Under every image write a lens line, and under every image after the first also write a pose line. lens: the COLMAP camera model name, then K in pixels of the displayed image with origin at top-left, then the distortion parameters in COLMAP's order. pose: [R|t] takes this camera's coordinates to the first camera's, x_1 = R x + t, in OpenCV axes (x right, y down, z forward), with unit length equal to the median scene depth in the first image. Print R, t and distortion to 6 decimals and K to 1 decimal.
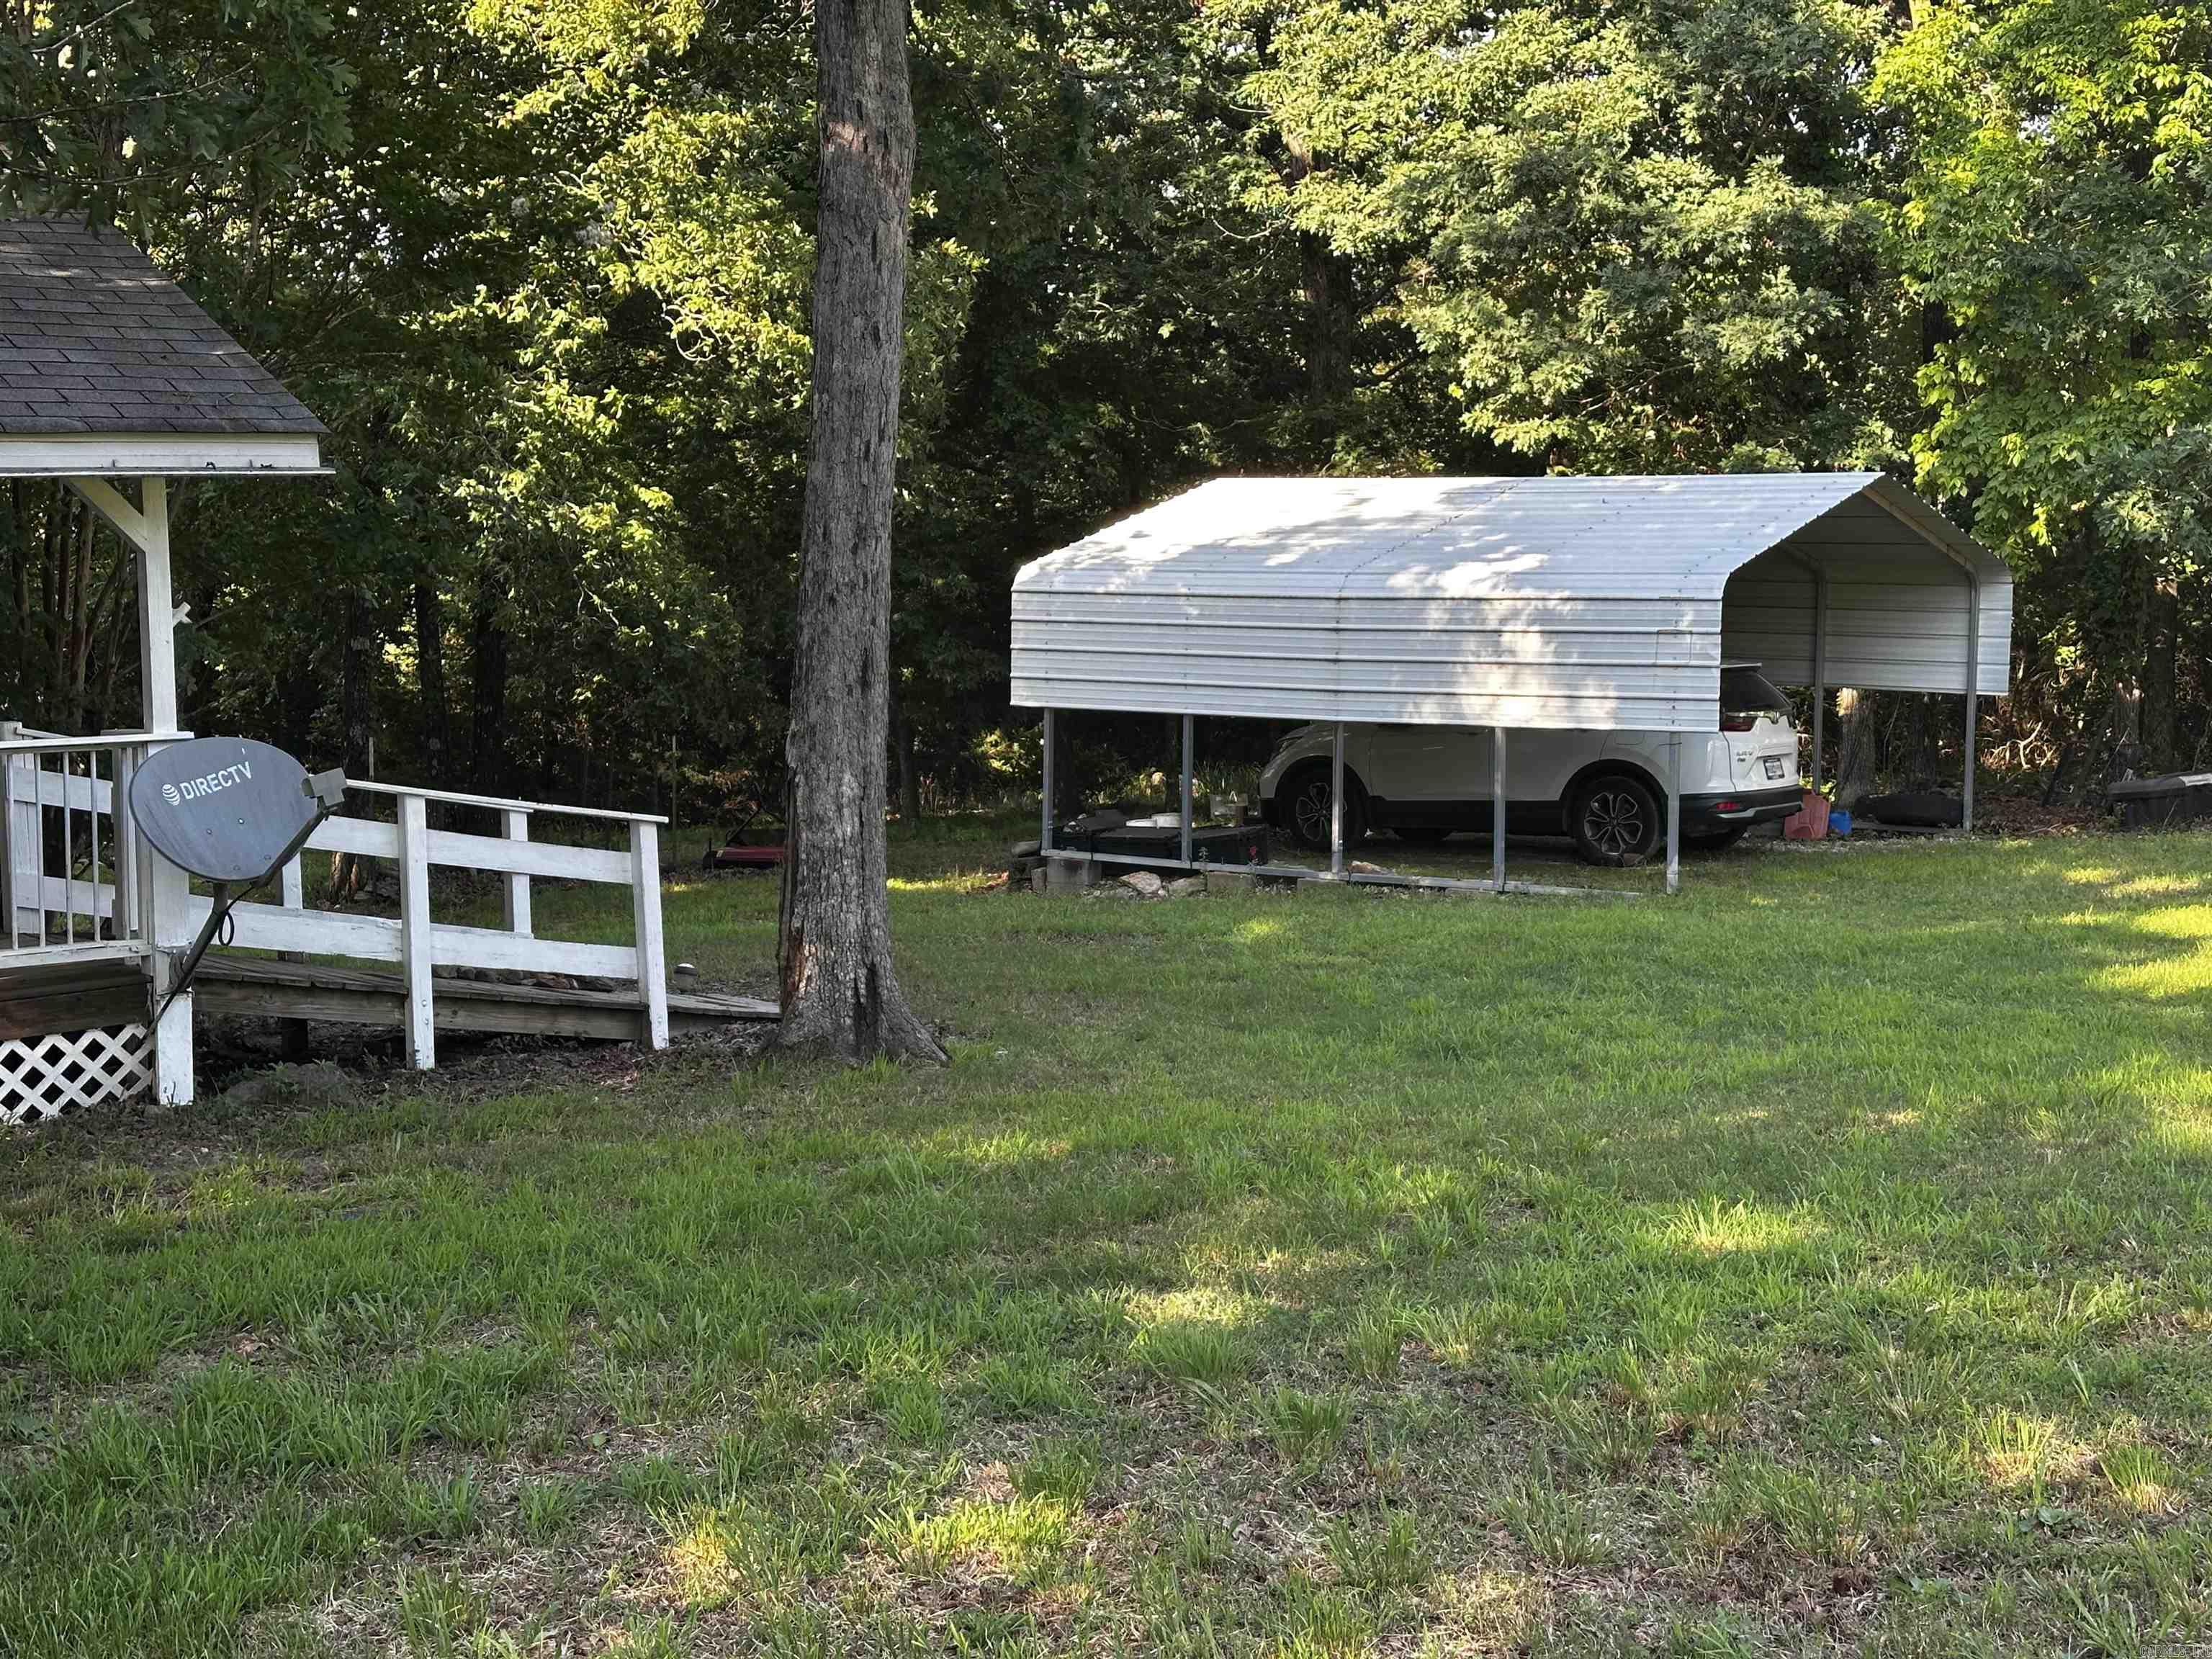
lens RADIAL K [[3059.4, 0, 1099.4], [0, 3059.4, 816.0], [0, 0, 1]] dist [0.138292, 0.000000]
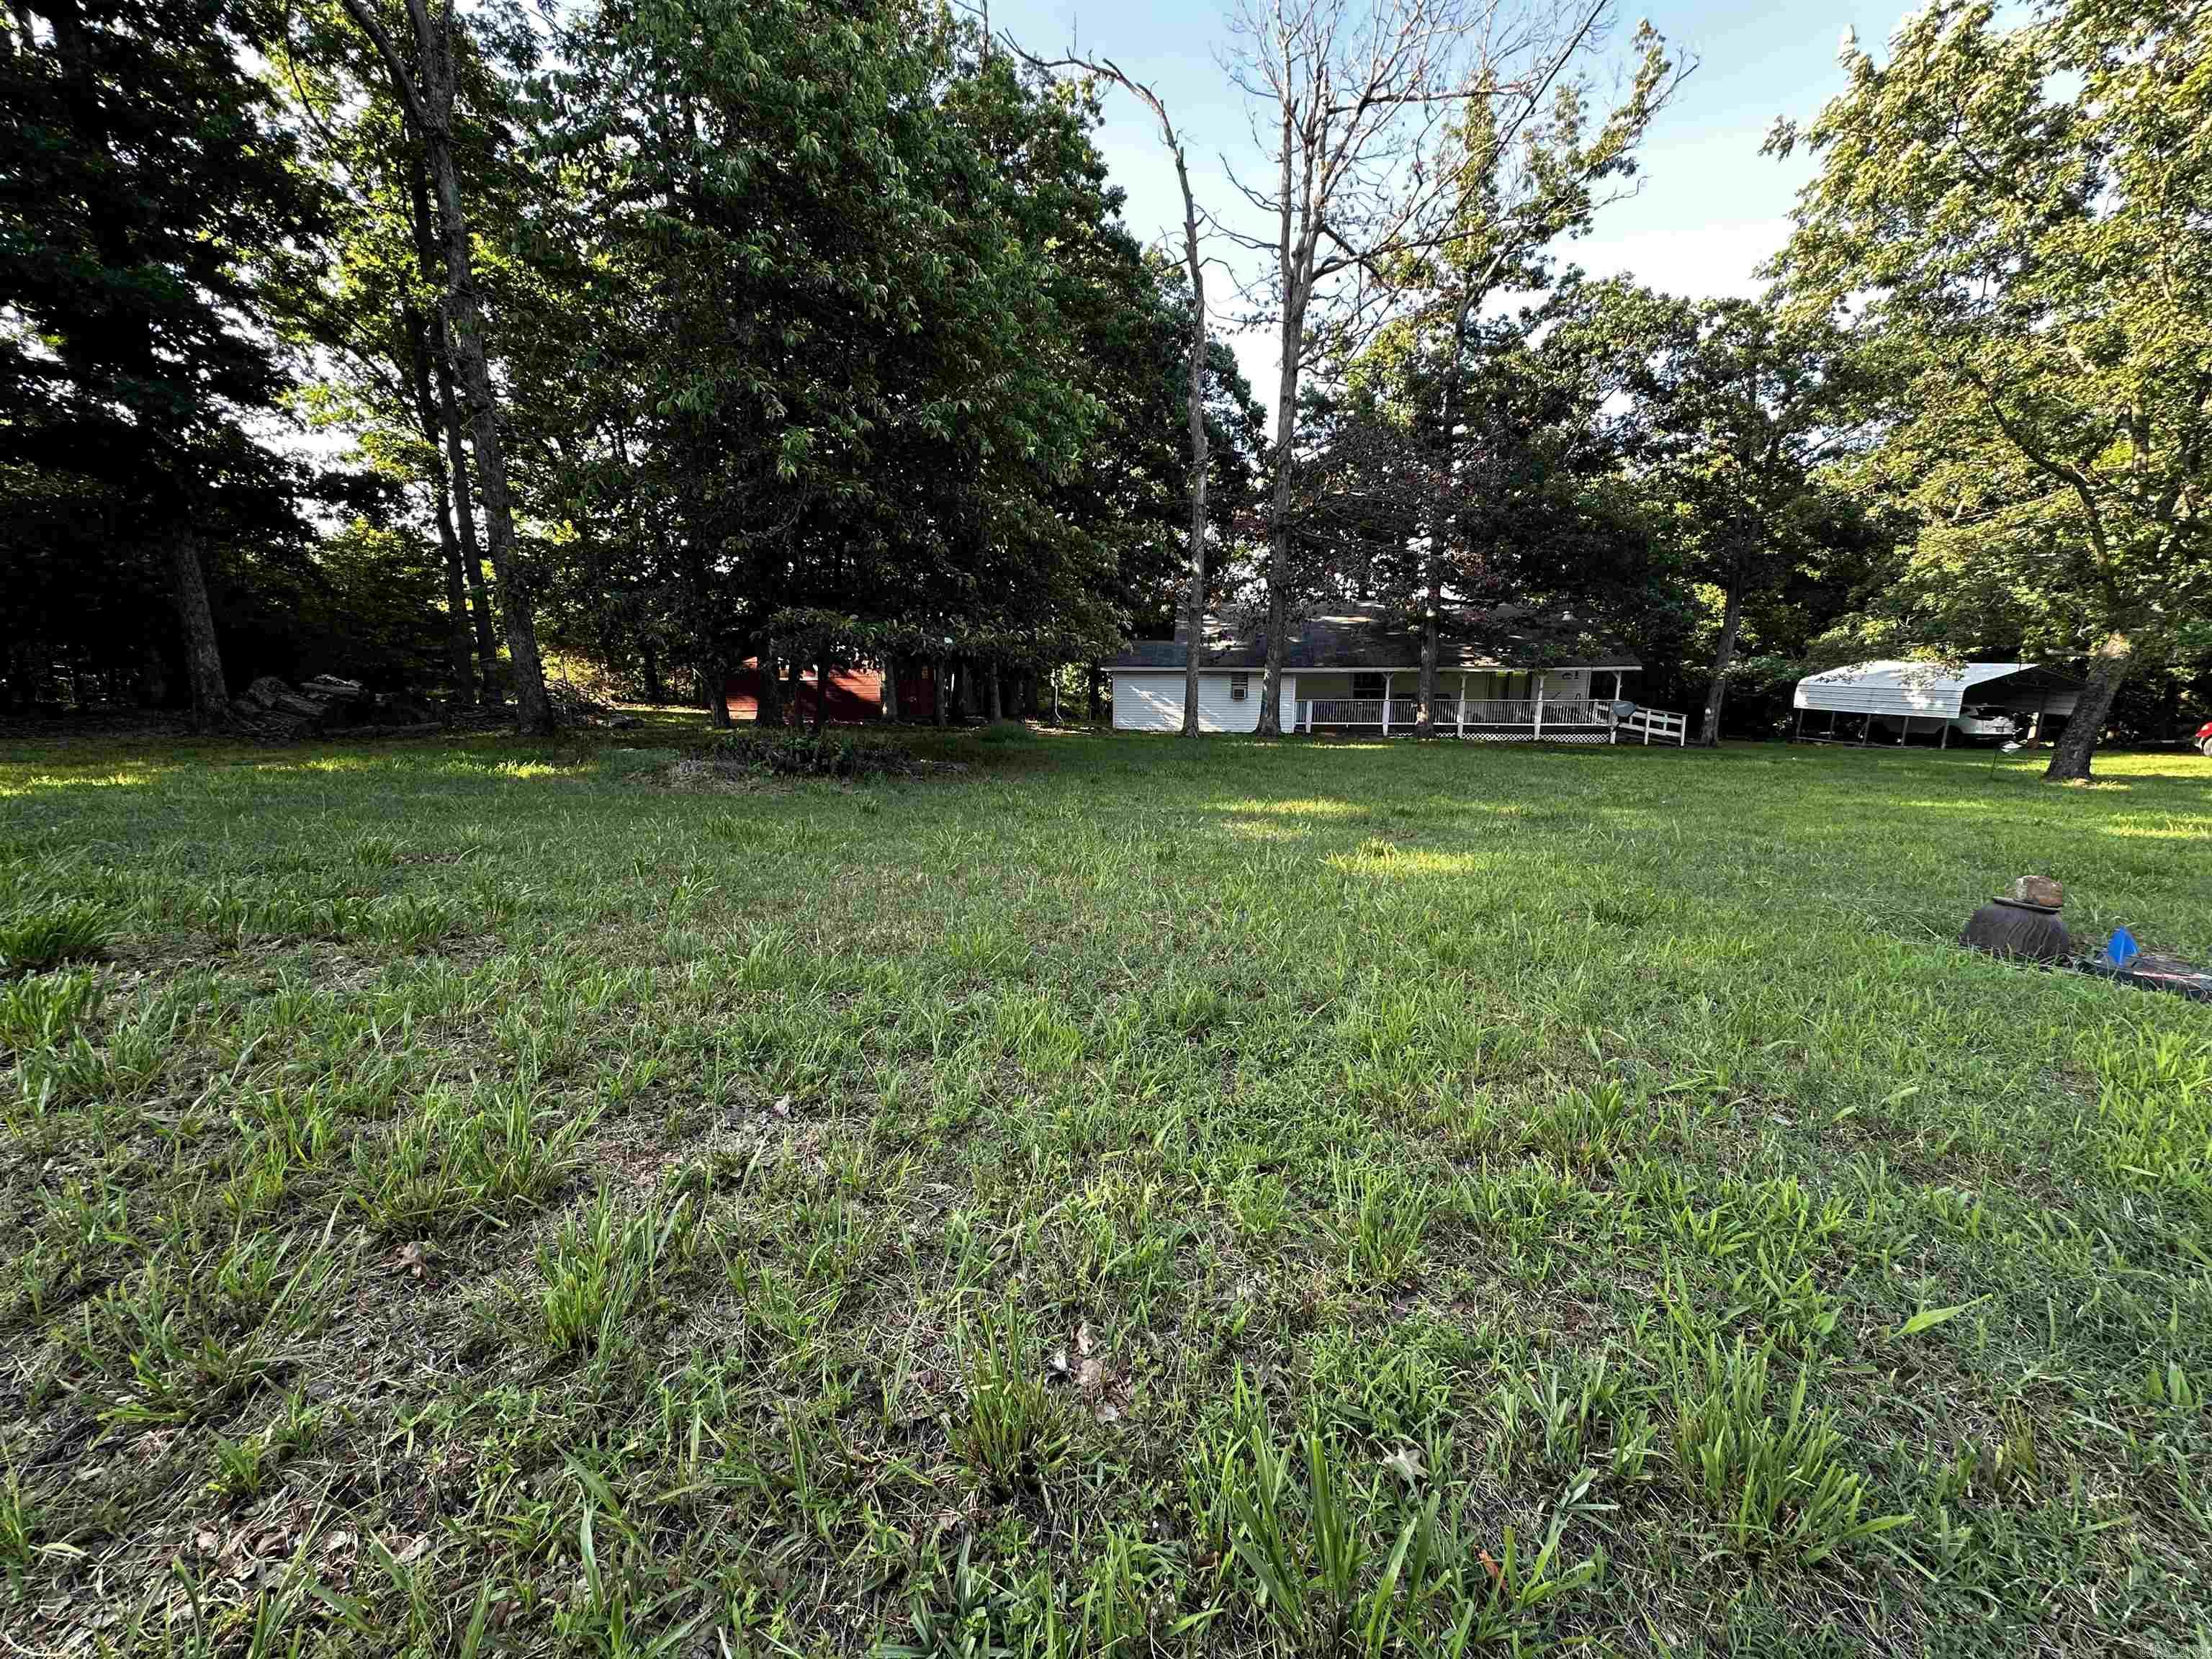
lens RADIAL K [[890.0, 0, 1099.5], [0, 890.0, 813.6], [0, 0, 1]] dist [-0.002261, 0.000893]
pose [[0.702489, 0.133238, -0.699111, 0.385227], [-0.072106, 0.990589, 0.116334, 0.085378], [0.708032, -0.031313, 0.705486, -1.491511]]
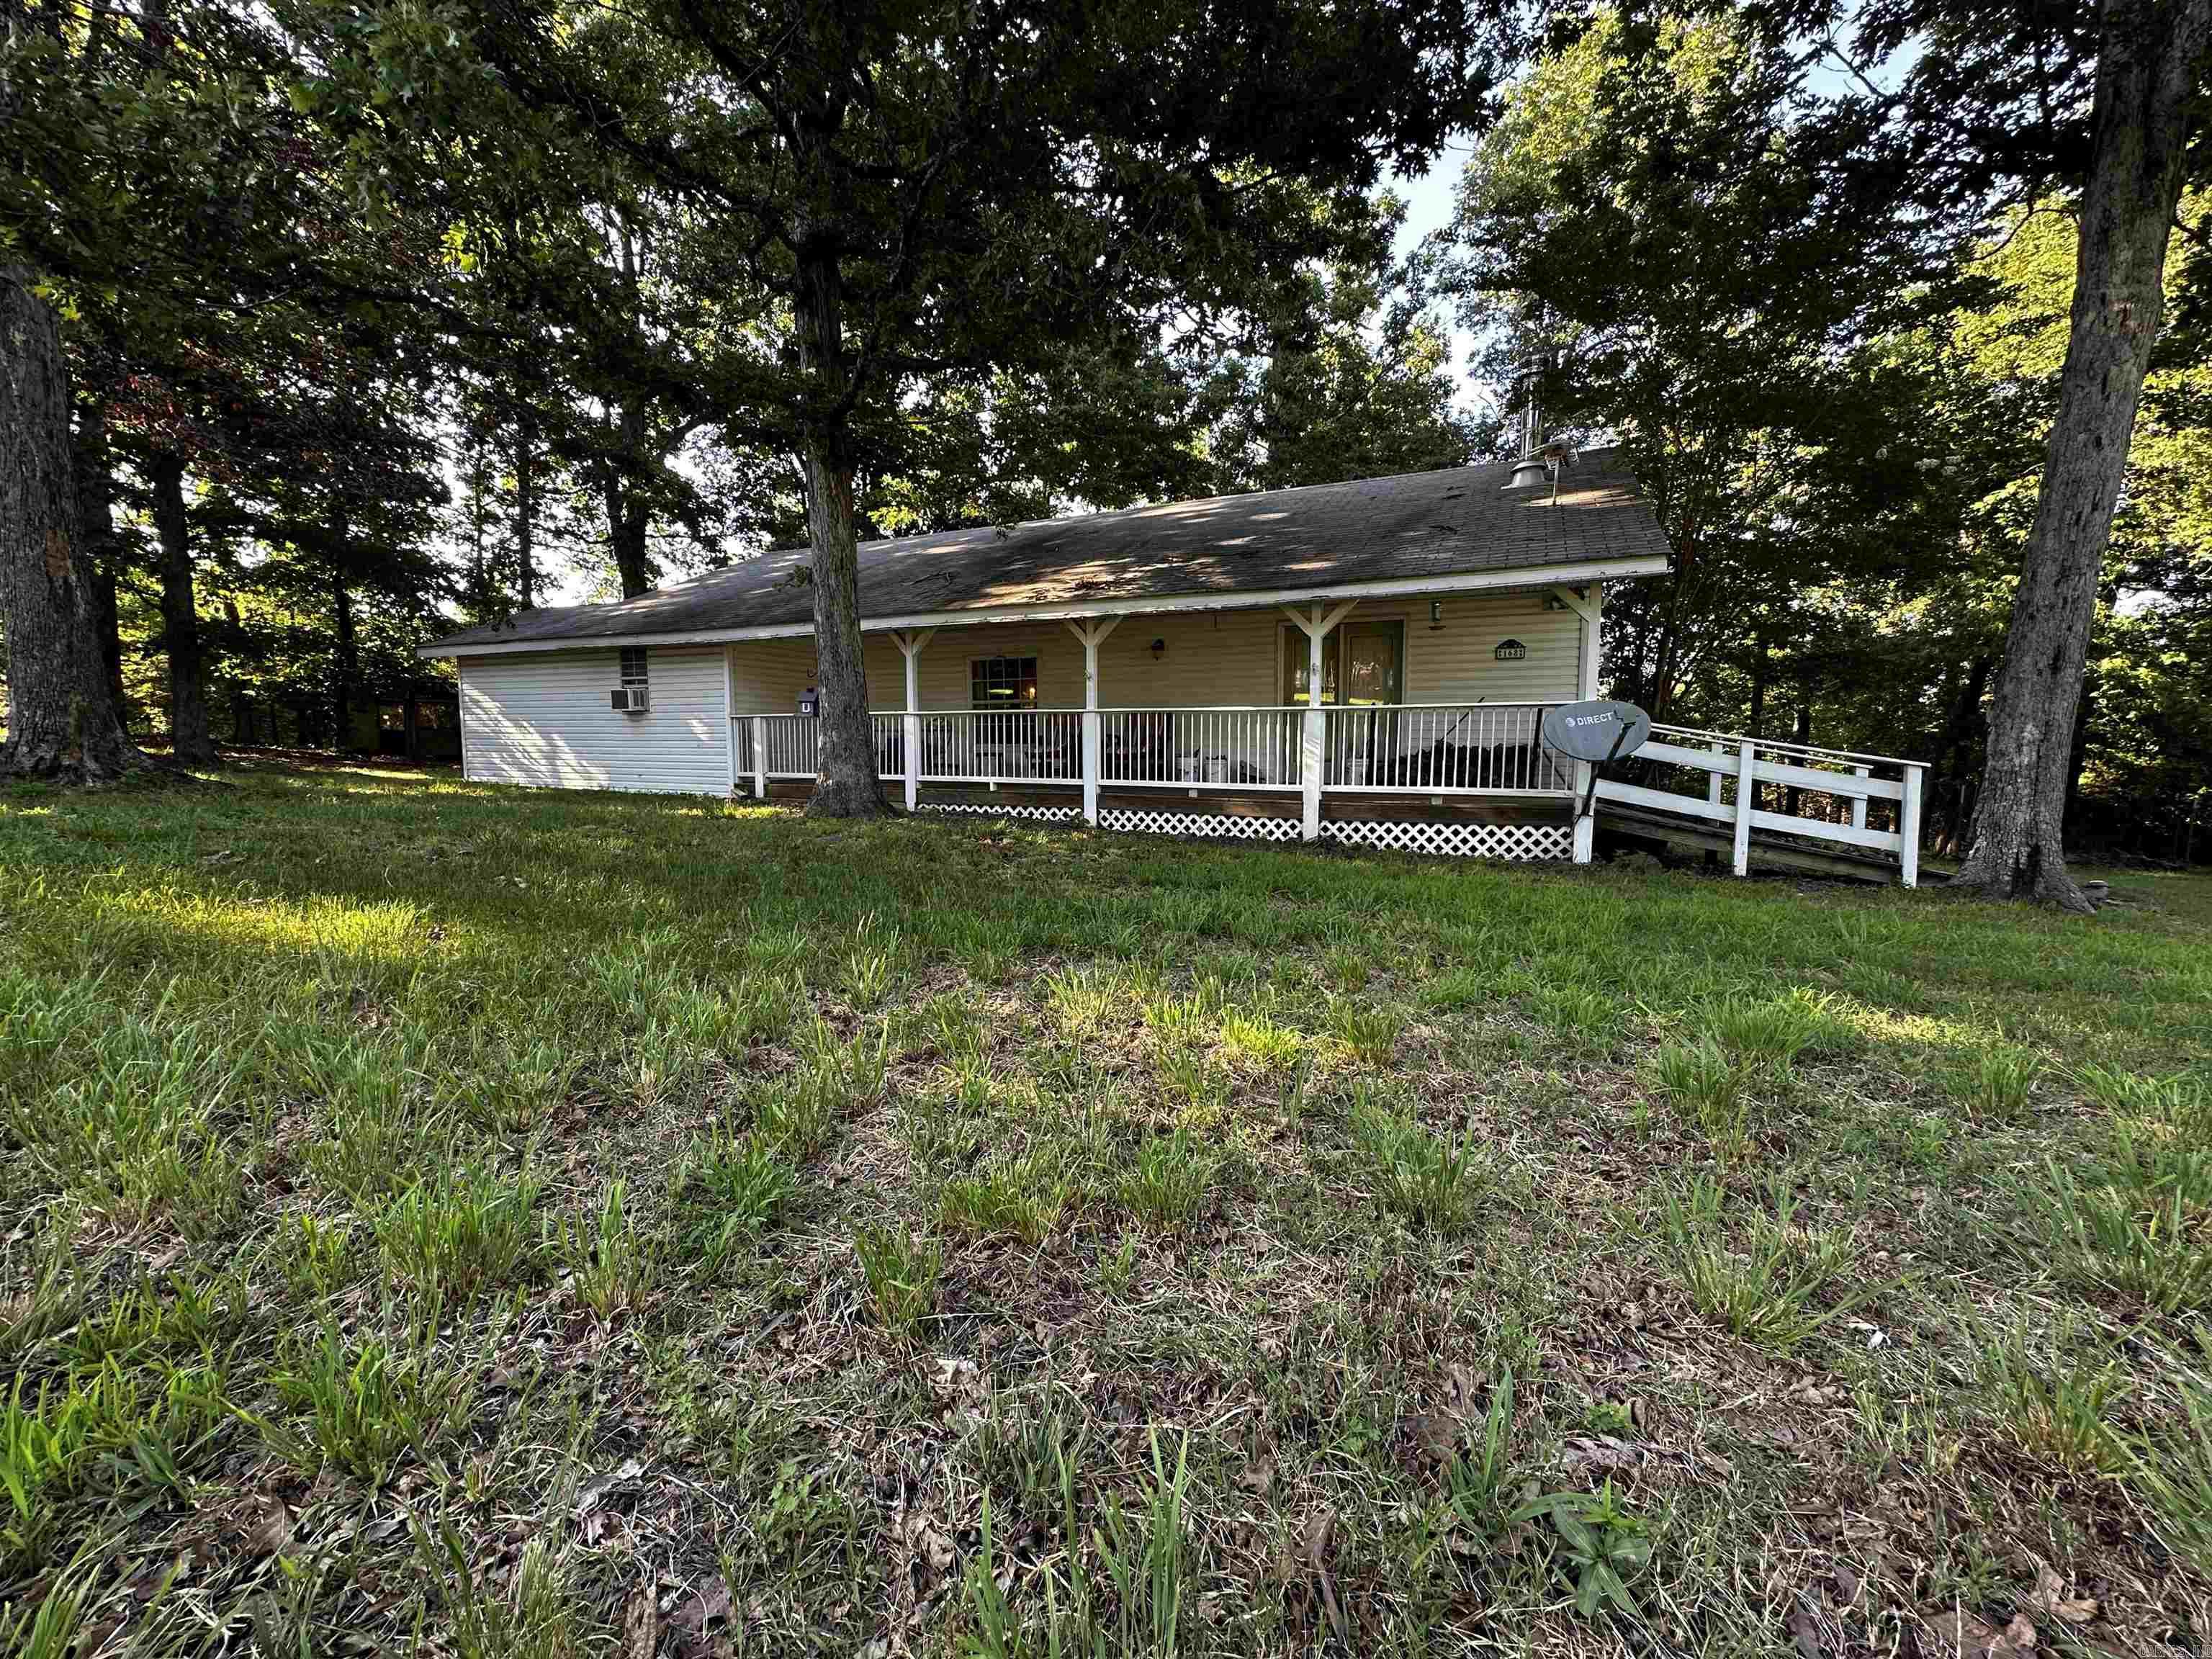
lens RADIAL K [[890.0, 0, 1093.0], [0, 890.0, 820.1], [0, 0, 1]] dist [-0.002261, 0.000893]
pose [[0.432112, 0.083202, -0.897974, 0.114201], [-0.099083, 0.994087, 0.044428, 0.056993], [0.896361, 0.069776, 0.437800, 0.326867]]
